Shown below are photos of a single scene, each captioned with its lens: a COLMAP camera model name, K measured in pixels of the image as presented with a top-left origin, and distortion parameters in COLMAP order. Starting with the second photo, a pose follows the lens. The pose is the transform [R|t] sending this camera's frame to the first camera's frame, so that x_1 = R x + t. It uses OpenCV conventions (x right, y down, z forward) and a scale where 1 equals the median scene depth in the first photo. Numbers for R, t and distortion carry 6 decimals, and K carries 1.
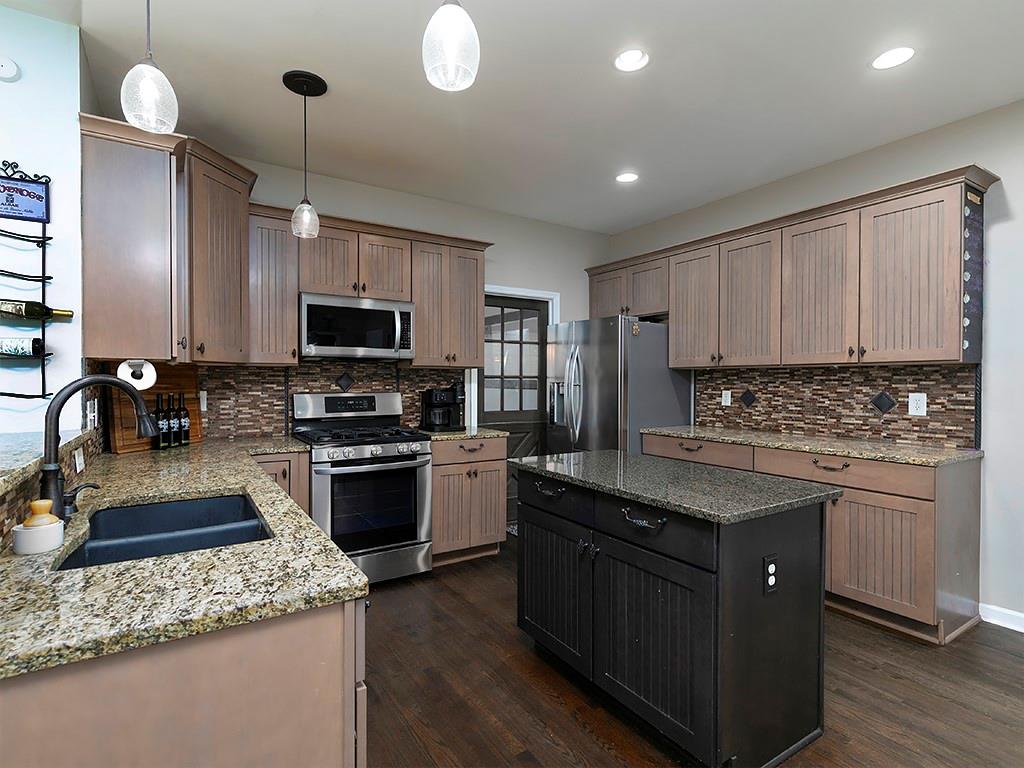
lens RADIAL K [[514.3, 0, 499.0], [0, 514.3, 384.3], [0, 0, 1]] dist [0.002869, 0.000162]
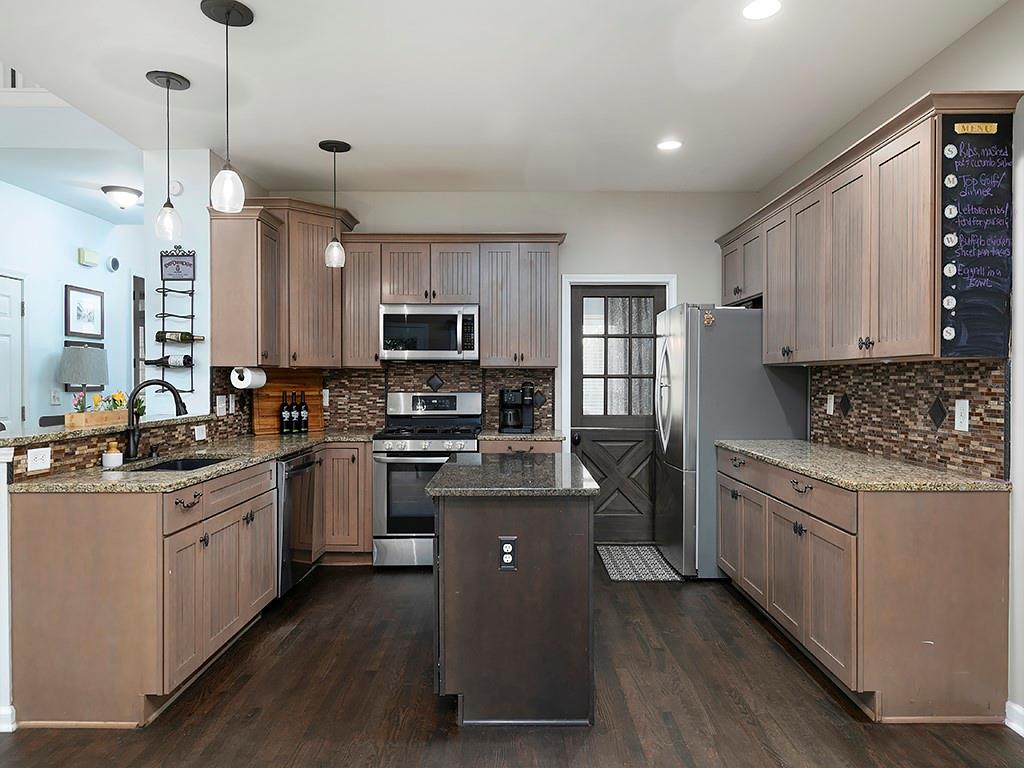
lens RADIAL K [[702.1, 0, 460.5], [0, 702.1, 383.6], [0, 0, 1]] dist [0.004940, -0.004722]
pose [[0.806052, 0.002274, -0.591840, 0.746451], [-0.002264, 0.999997, 0.000758, -0.003409], [0.591840, 0.000729, 0.806055, -0.170622]]
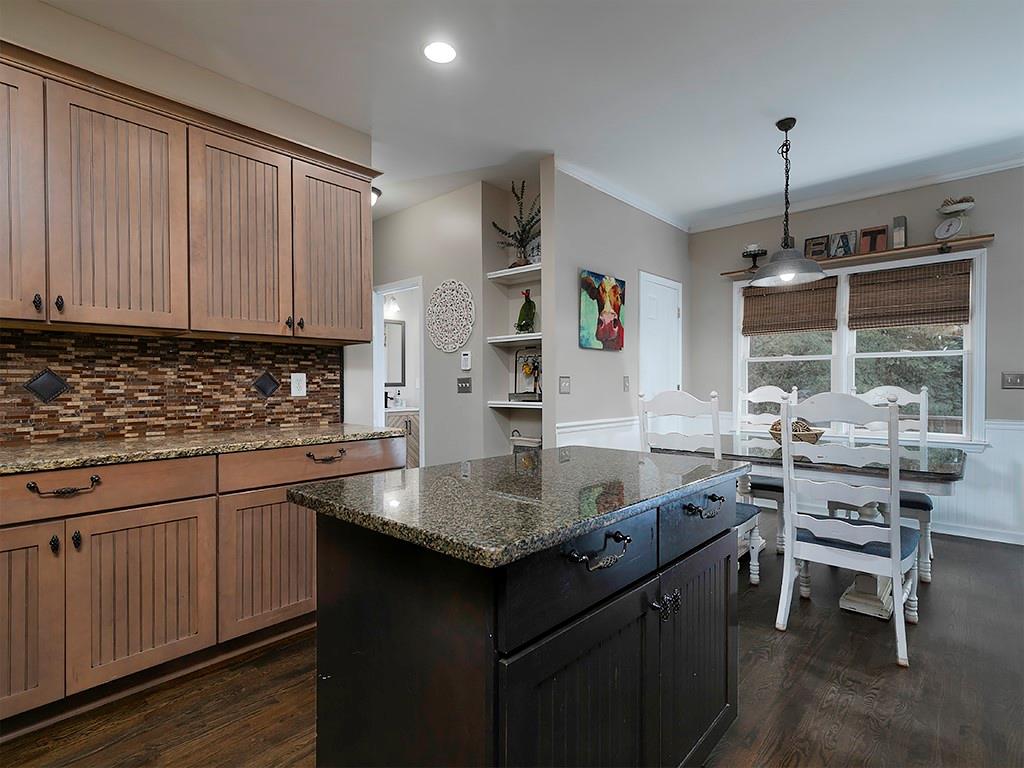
lens RADIAL K [[514.3, 0, 510.6], [0, 514.3, 385.8], [0, 0, 1]] dist [0.002869, 0.000162]
pose [[-0.272854, -0.007980, 0.962022, -0.204897], [0.009499, 0.999895, 0.010989, 0.030691], [-0.962009, 0.012136, -0.272749, 0.793374]]
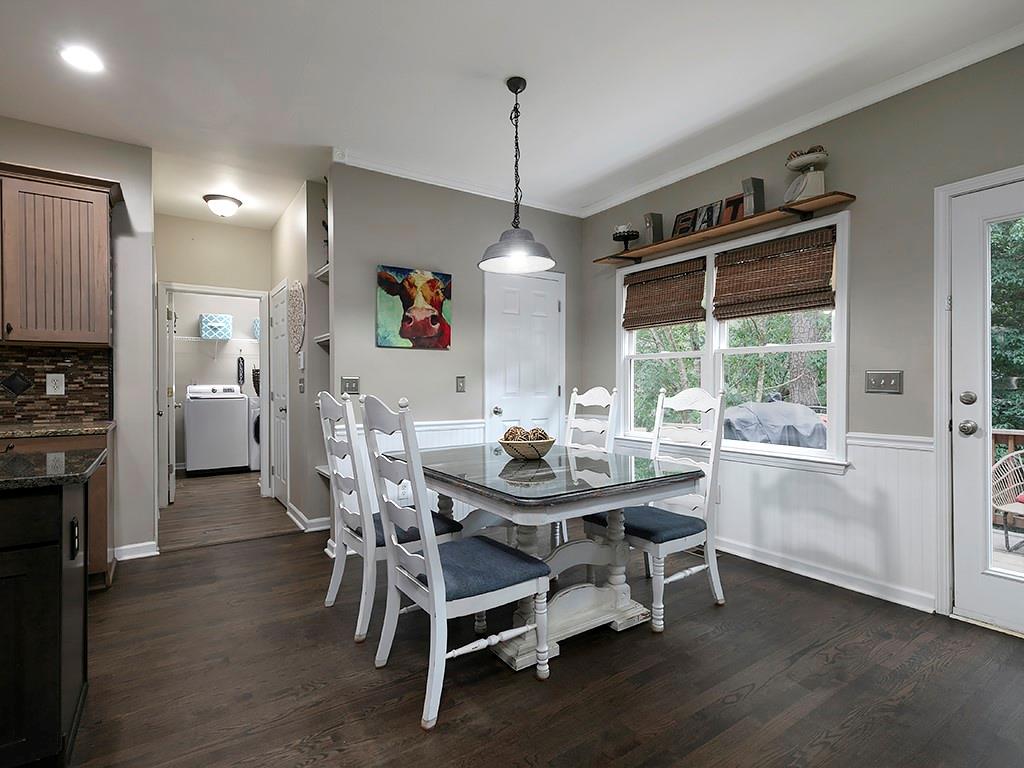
lens RADIAL K [[514.3, 0, 516.9], [0, 514.3, 385.2], [0, 0, 1]] dist [0.002869, 0.000162]
pose [[-0.039664, -0.007130, 0.999188, -0.249217], [0.008242, 0.999938, 0.007463, 0.036476], [-0.999179, 0.008531, -0.039603, 0.090999]]
